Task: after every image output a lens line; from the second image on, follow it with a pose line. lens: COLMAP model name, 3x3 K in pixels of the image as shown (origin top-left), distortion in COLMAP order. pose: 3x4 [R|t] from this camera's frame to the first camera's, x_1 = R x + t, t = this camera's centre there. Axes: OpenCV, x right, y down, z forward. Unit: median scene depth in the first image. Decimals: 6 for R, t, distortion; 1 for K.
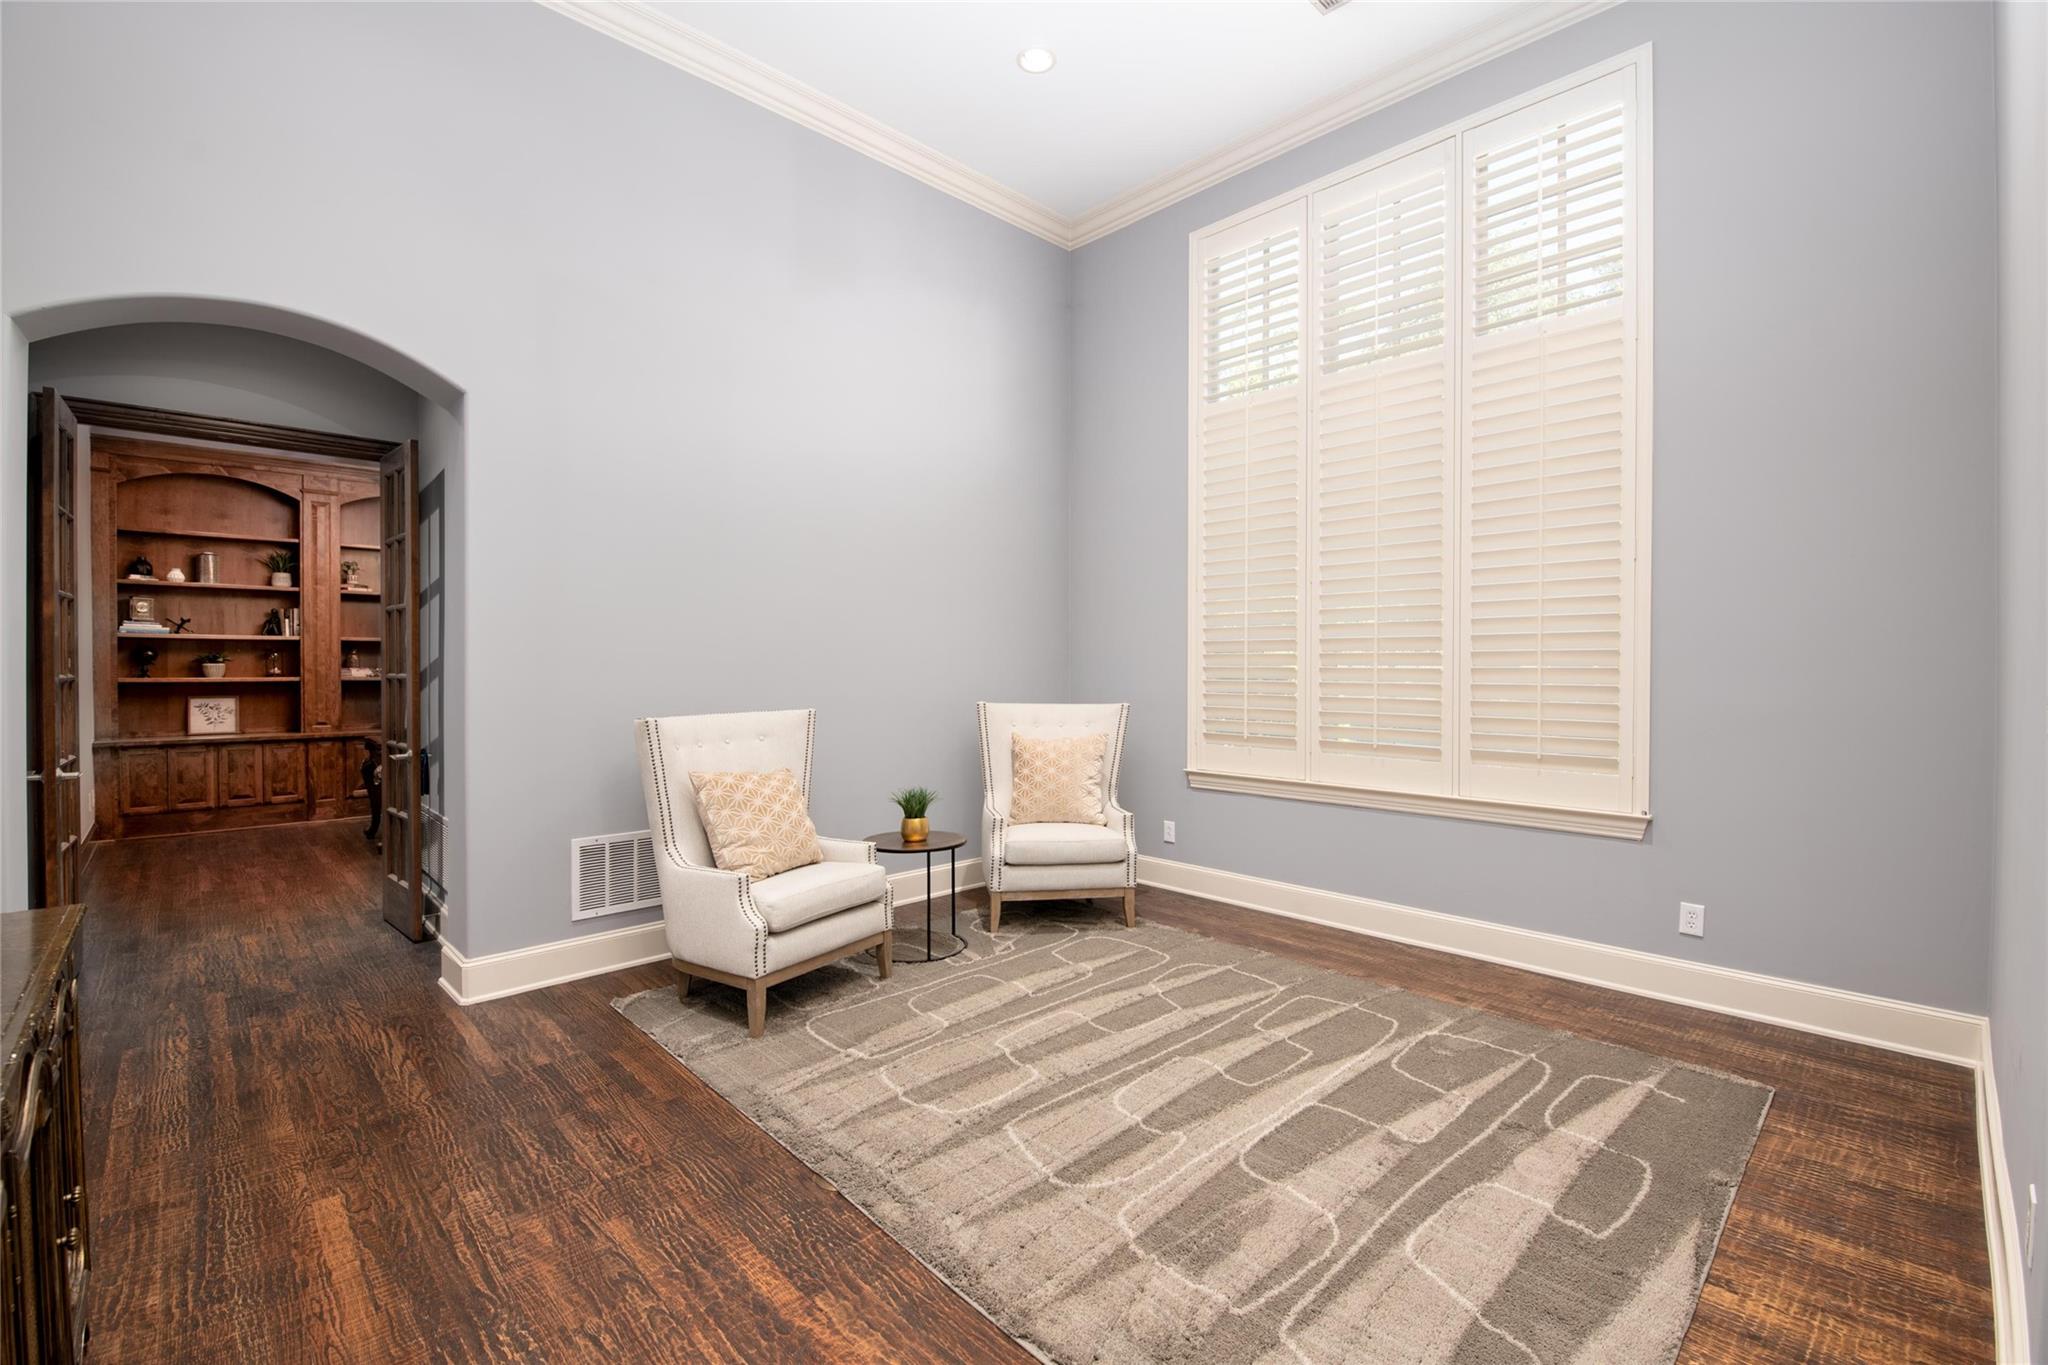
lens RADIAL K [[888.4, 0, 1021.1], [0, 888.4, 679.7], [0, 0, 1]] dist [-0.008250, -0.005159]
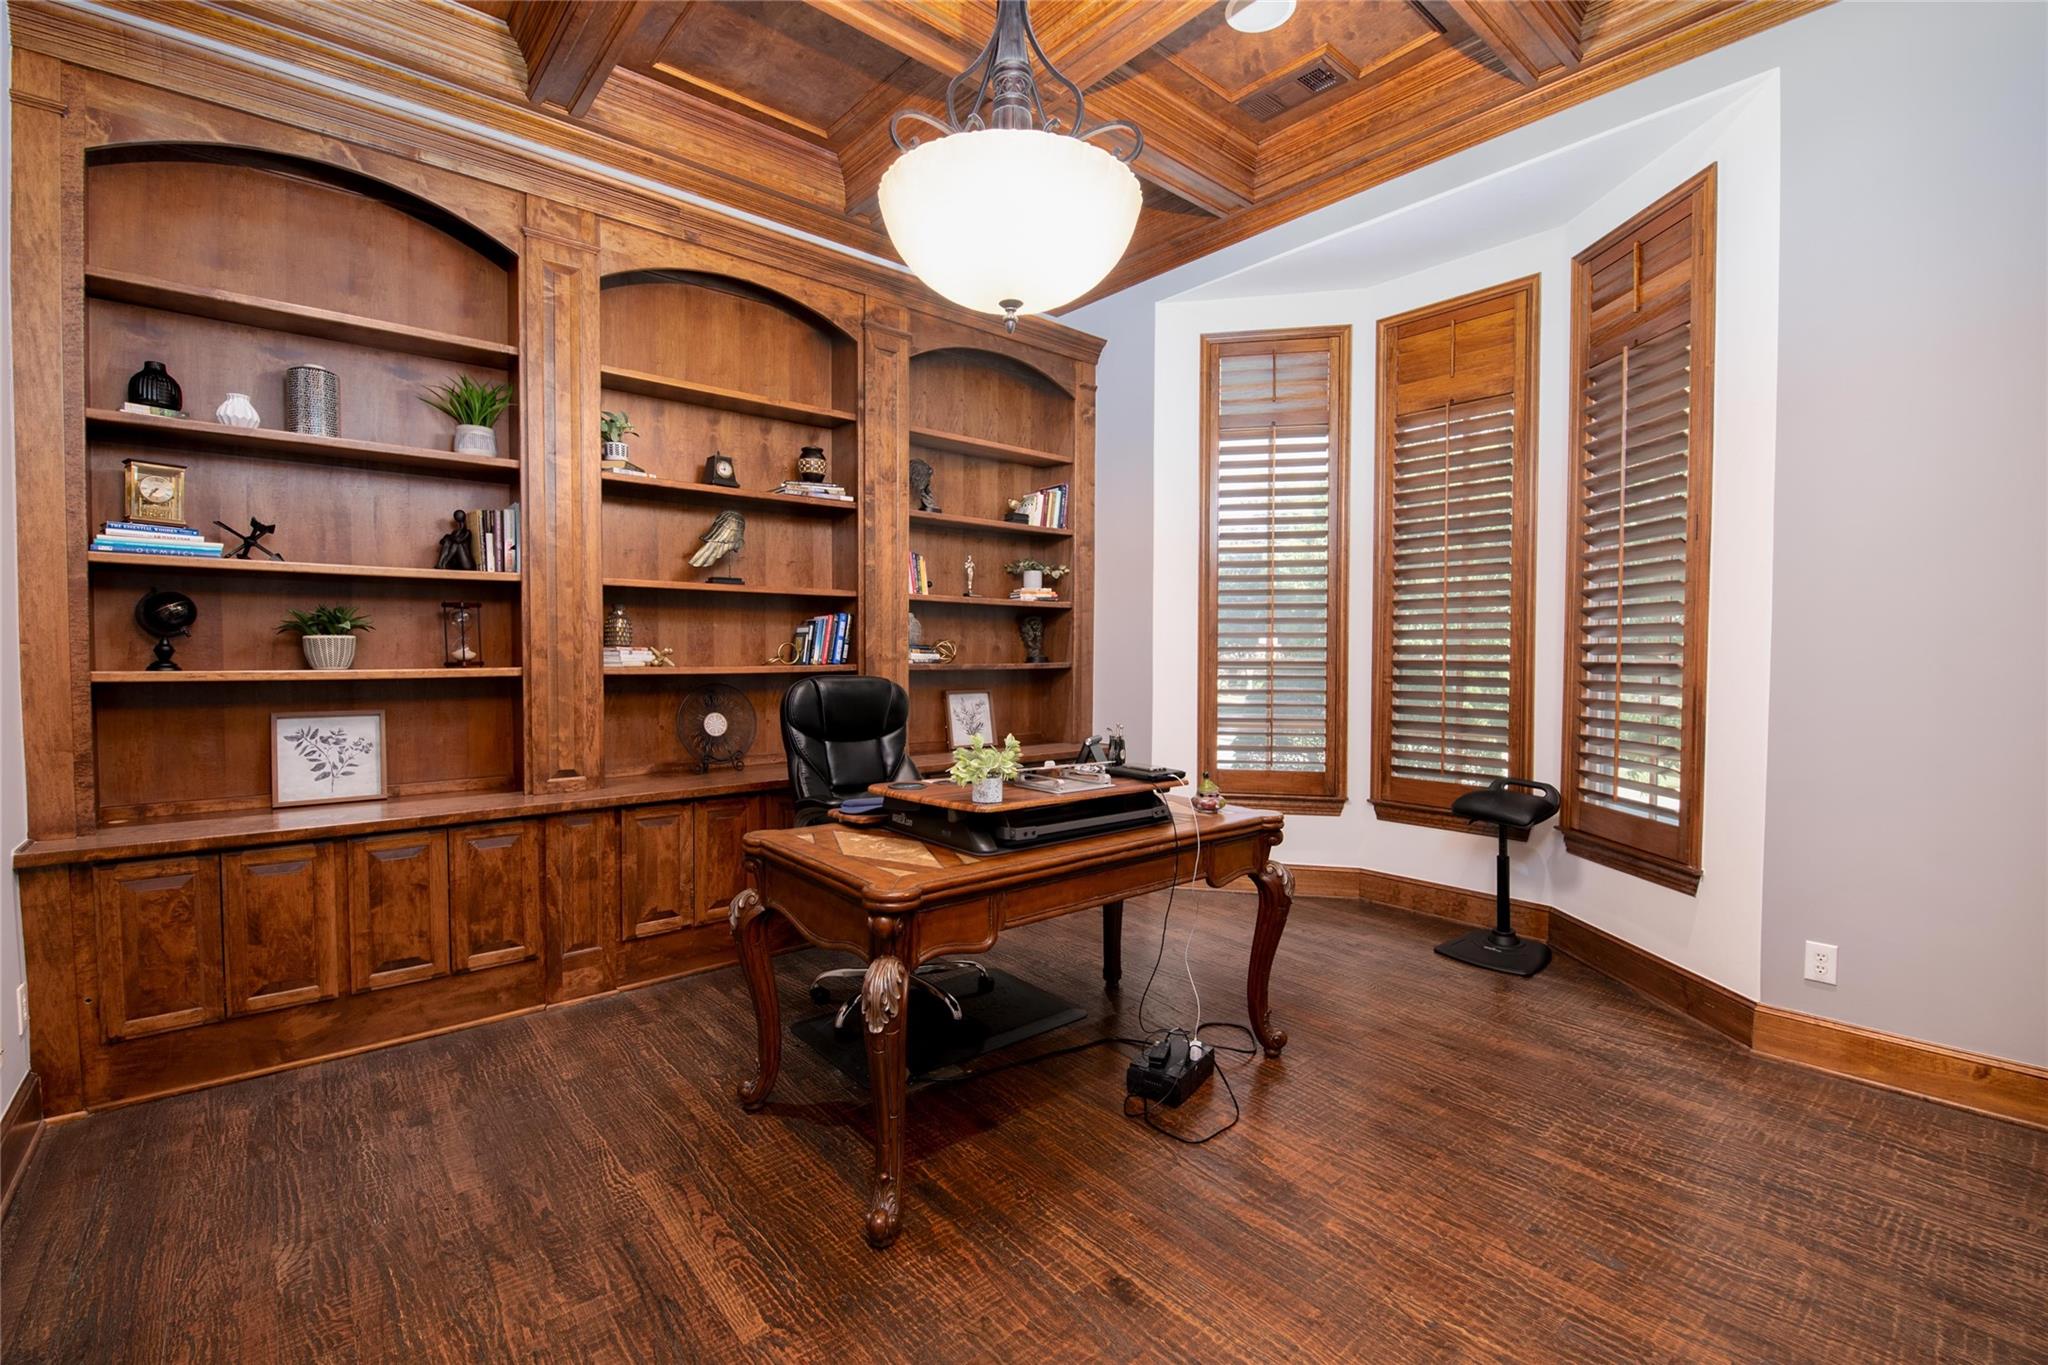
lens RADIAL K [[888.4, 0, 1026.9], [0, 888.4, 678.1], [0, 0, 1]] dist [-0.008250, -0.005159]
pose [[0.998253, 0.002695, -0.059017, -0.562403], [-0.001643, 0.999839, 0.017864, -0.005737], [0.059055, -0.017736, 0.998097, 0.600098]]
